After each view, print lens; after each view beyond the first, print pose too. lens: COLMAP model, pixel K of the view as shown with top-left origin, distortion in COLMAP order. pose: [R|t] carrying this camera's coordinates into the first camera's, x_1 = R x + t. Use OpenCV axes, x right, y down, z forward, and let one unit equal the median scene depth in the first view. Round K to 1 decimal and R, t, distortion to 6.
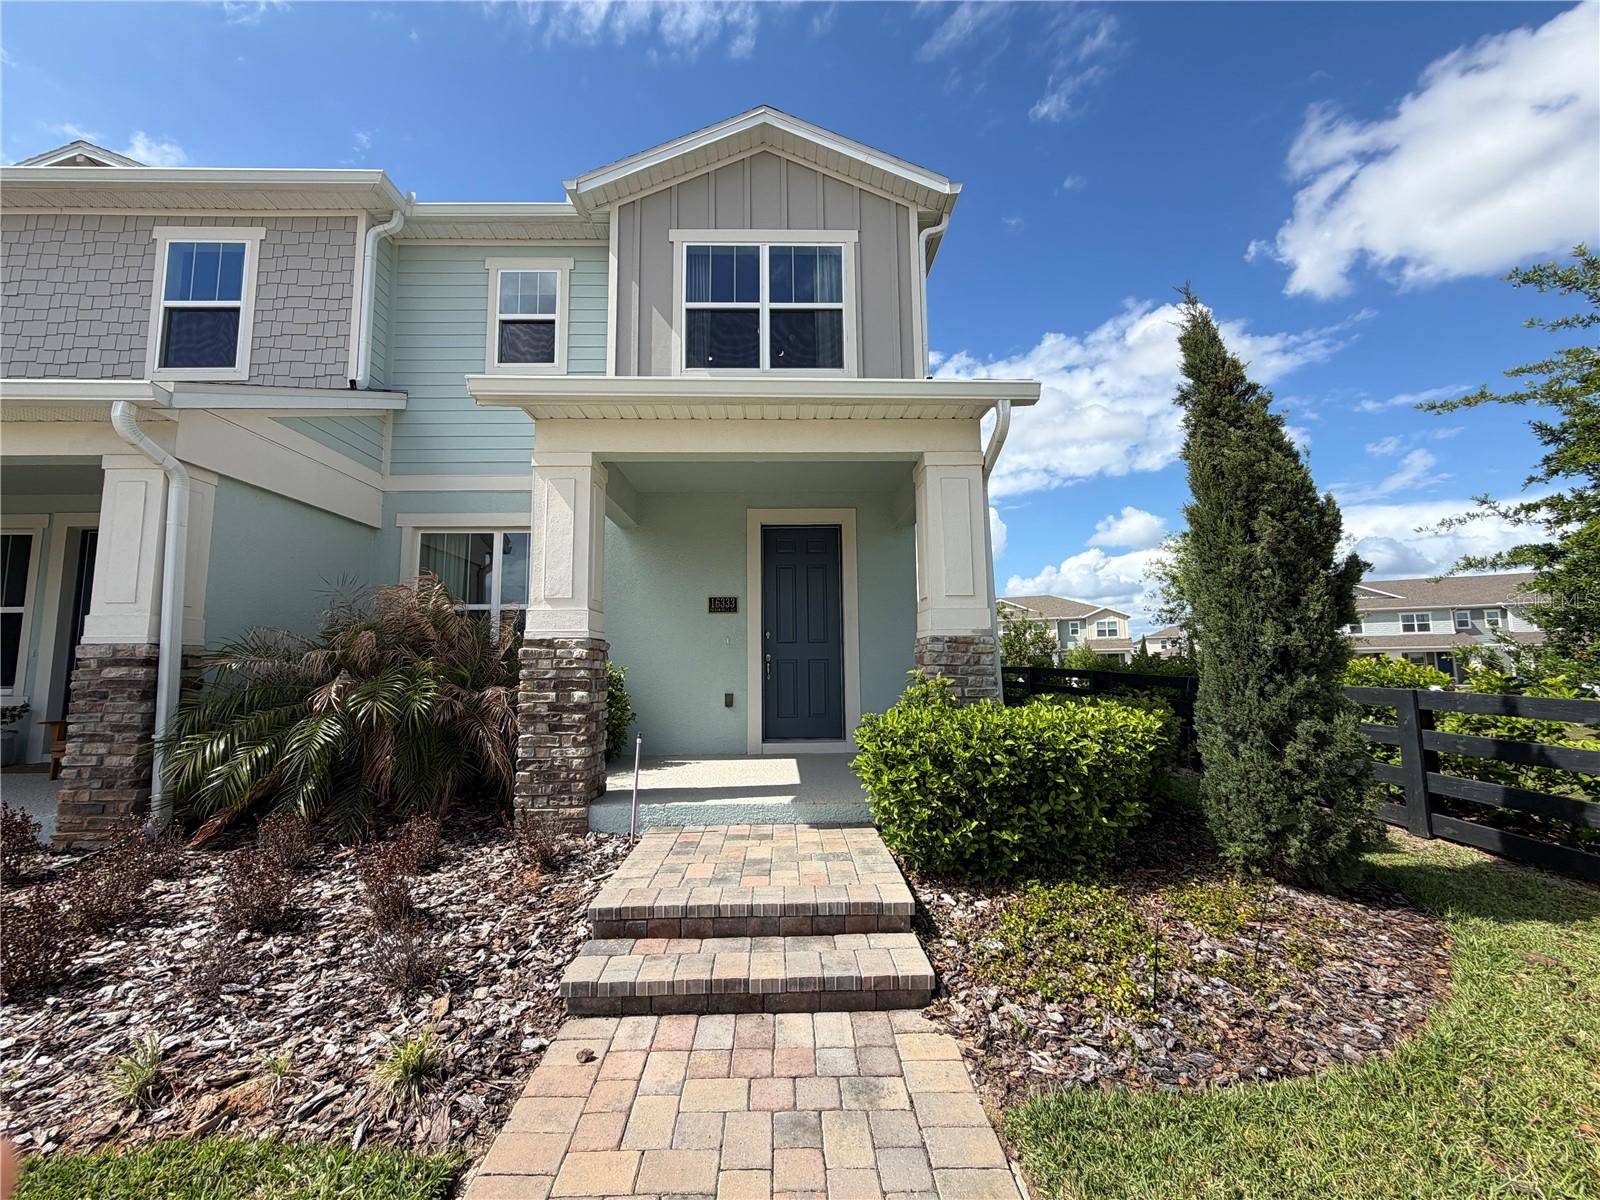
lens RADIAL K [[644.2, 0, 798.0], [0, 644.2, 605.3], [0, 0, 1]] dist [-0.002742, 0.000055]
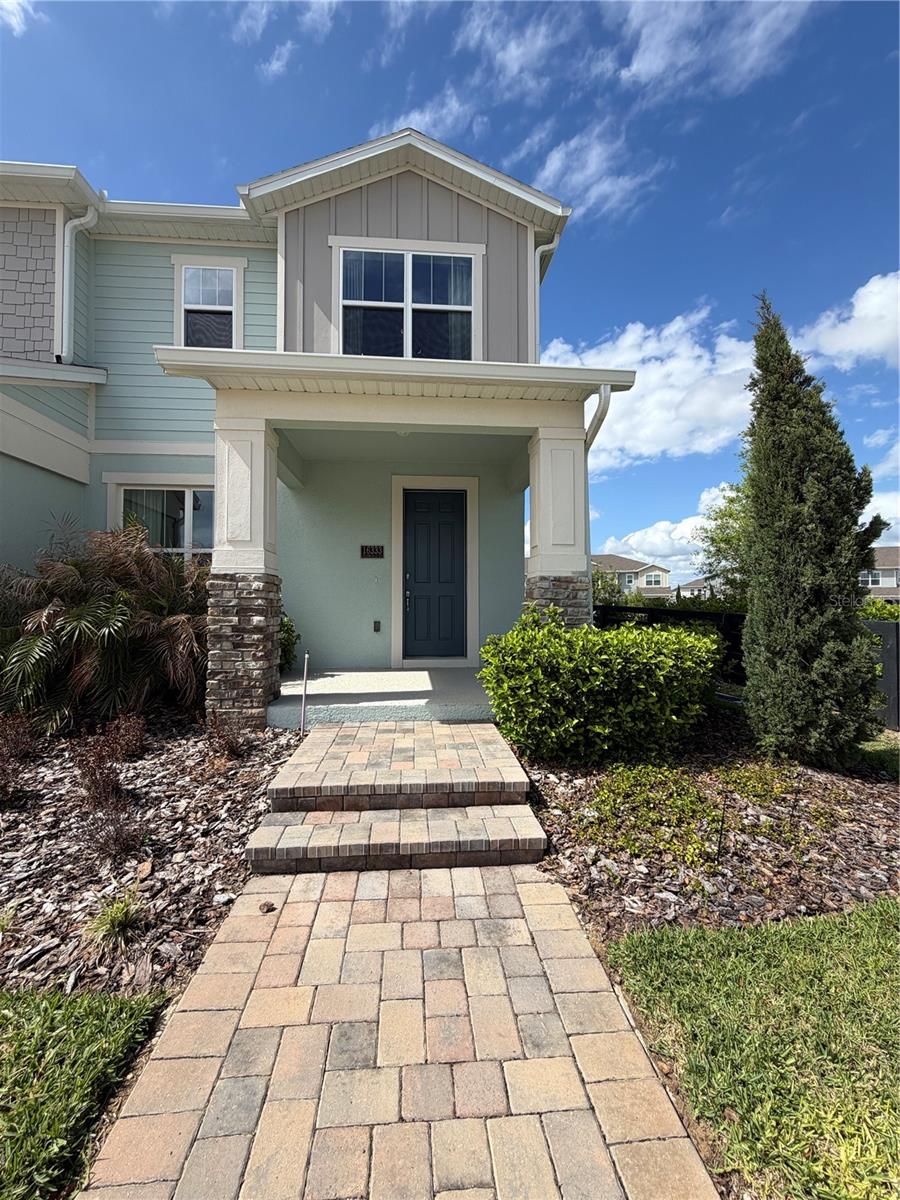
lens RADIAL K [[478.2, 0, 450.0], [0, 478.2, 600.0], [0, 0, 1]] dist [-0.000449, -0.000430]
pose [[0.998366, 0.012062, 0.055851, -0.032739], [-0.016596, 0.996540, 0.081445, 0.030864], [-0.054675, -0.082239, 0.995112, 0.100665]]
